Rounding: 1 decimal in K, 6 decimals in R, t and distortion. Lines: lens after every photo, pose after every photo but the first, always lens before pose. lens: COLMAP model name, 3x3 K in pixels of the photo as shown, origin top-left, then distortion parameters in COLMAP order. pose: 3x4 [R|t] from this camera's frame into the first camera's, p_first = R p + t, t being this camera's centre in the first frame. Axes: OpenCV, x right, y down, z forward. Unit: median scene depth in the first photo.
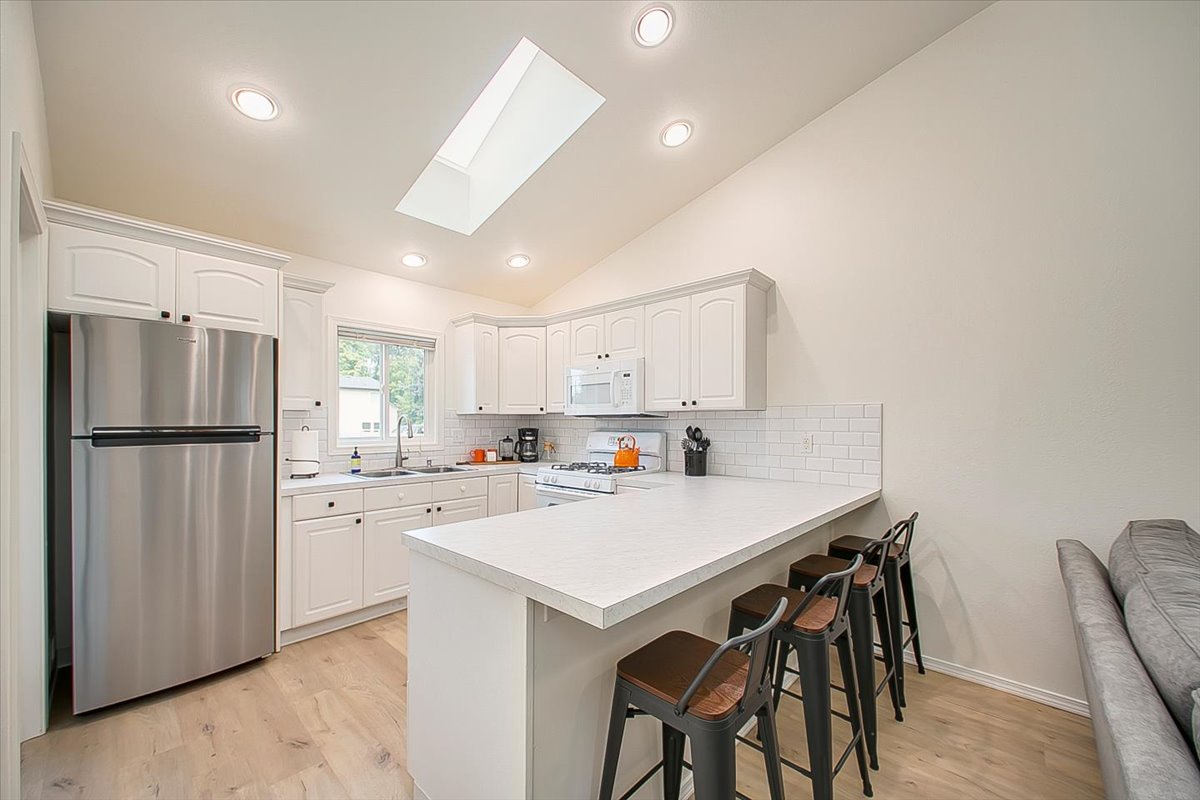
lens RADIAL K [[456.5, 0, 601.0], [0, 456.5, 421.9], [0, 0, 1]] dist [-0.000628, -0.000043]
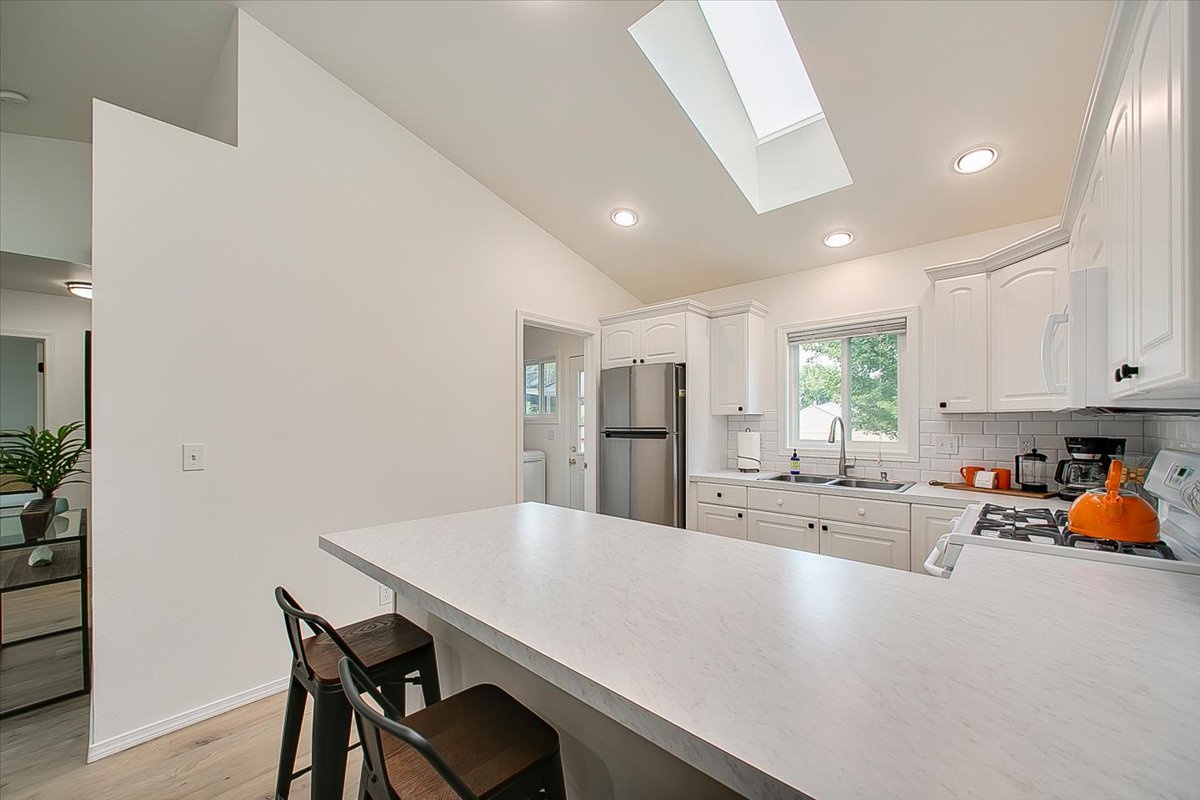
lens RADIAL K [[446.8, 0, 601.1], [0, 446.8, 439.3], [0, 0, 1]] dist [-0.002103, -0.000184]
pose [[0.007902, 0.039603, -0.999184, 0.395204], [0.002004, 0.999213, 0.039620, -0.005968], [0.999967, -0.002316, 0.007816, 0.494277]]
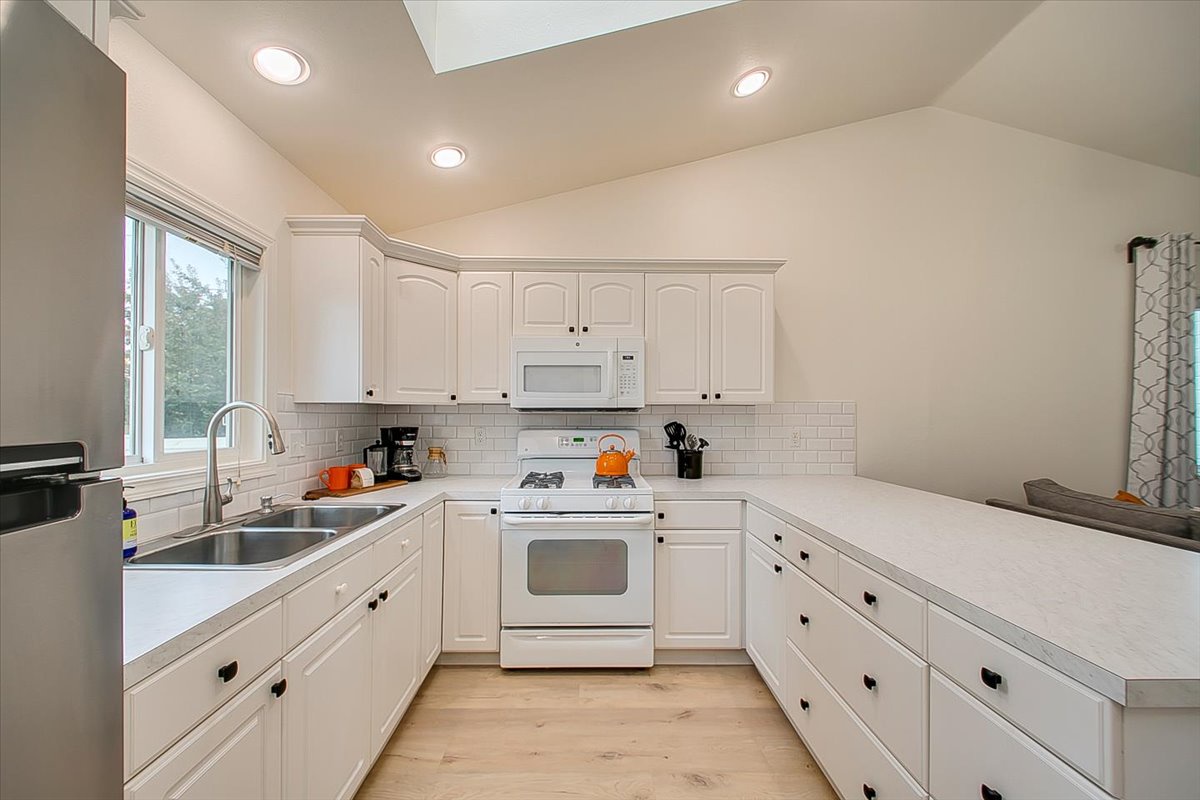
lens RADIAL K [[449.4, 0, 593.9], [0, 449.4, 414.8], [0, 0, 1]] dist [-0.002618, -0.000160]
pose [[0.725110, 0.002272, 0.688629, -0.448039], [-0.001433, 0.999997, -0.001791, -0.002658], [-0.688631, 0.000313, 0.725112, 0.420081]]
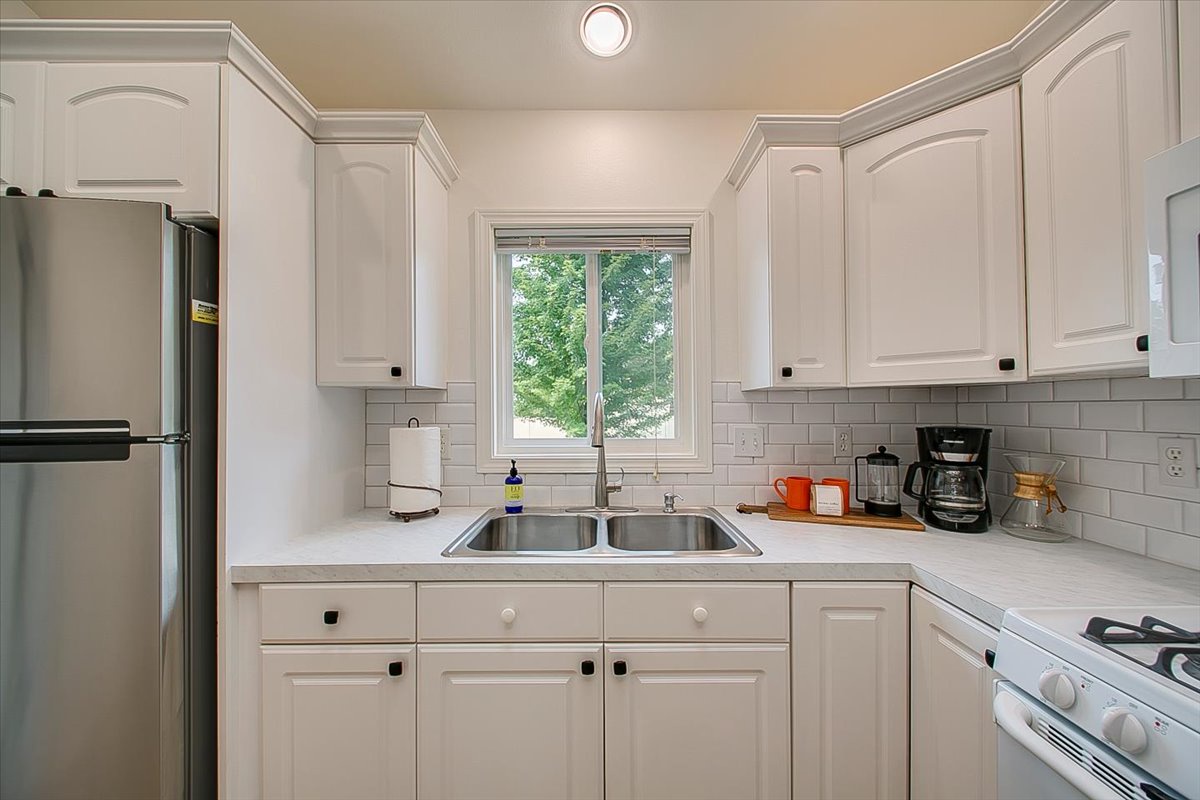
lens RADIAL K [[452.7, 0, 602.1], [0, 452.7, 396.7], [0, 0, 1]] dist [0.013668, -0.012053]
pose [[0.676571, -0.019775, -0.736112, -0.096125], [0.001924, 0.999683, -0.025087, -0.001058], [0.736375, 0.015557, 0.676395, 0.648775]]
